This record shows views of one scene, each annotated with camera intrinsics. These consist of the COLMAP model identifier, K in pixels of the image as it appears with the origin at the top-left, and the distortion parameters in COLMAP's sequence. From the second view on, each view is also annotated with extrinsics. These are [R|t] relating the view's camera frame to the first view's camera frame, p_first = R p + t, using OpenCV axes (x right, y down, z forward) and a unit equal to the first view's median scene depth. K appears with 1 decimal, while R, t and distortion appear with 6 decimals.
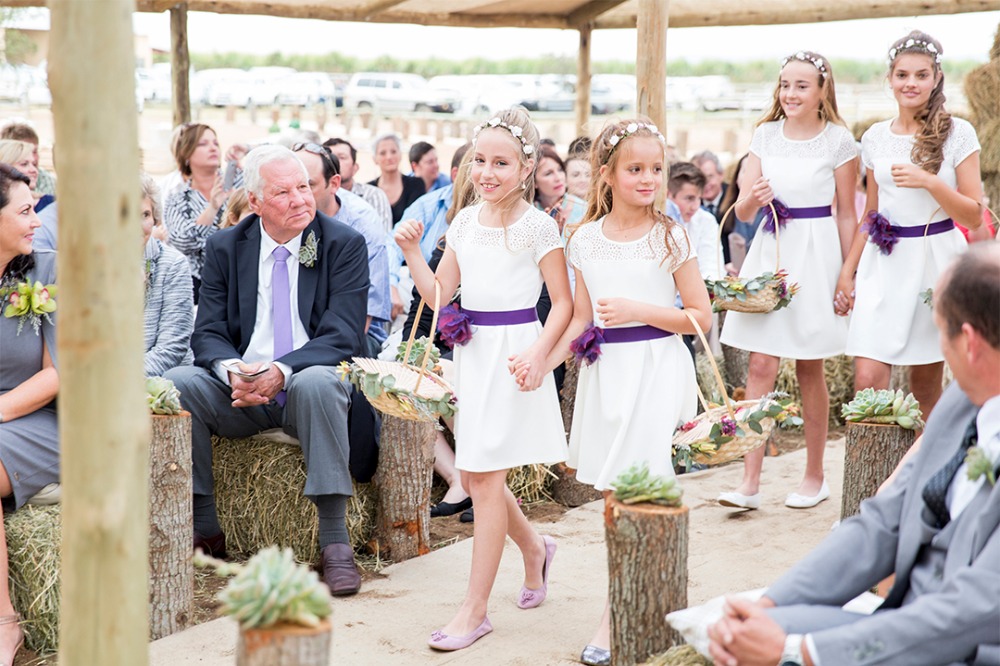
lens RADIAL K [[1878.0, 0, 500.0], [0, 1878.0, 333.0], [0, 0, 1]] dist [0.229523, 0.026751]
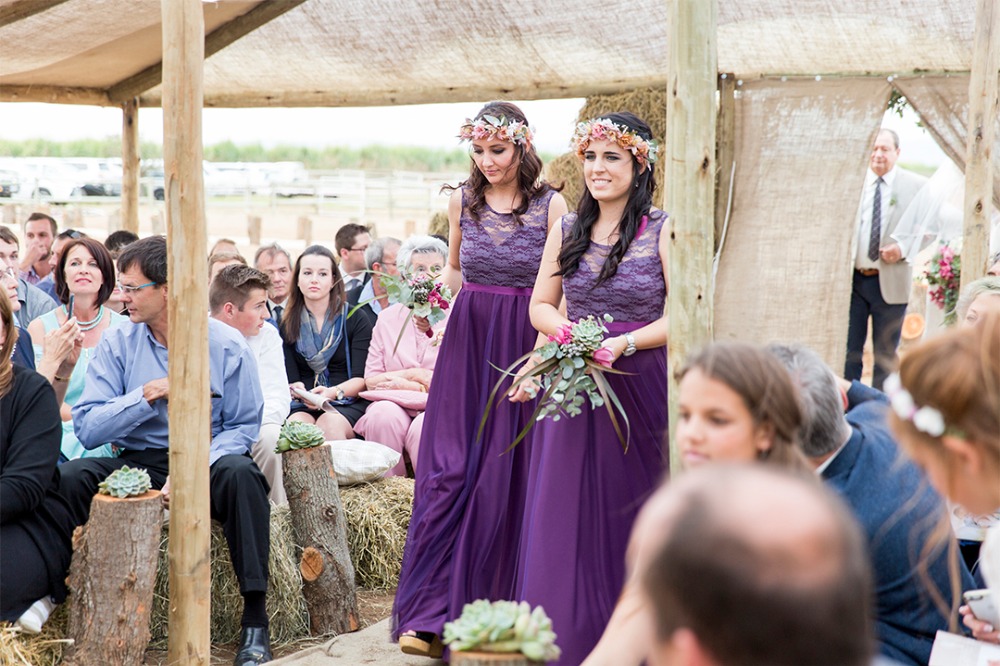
lens RADIAL K [[1878.0, 0, 500.0], [0, 1878.0, 333.0], [0, 0, 1]] dist [0.229523, 0.026751]
pose [[0.975351, -0.016372, 0.220049, 0.038341], [0.026129, 0.998797, -0.041505, -0.033008], [-0.219105, 0.046232, 0.974605, 0.245342]]
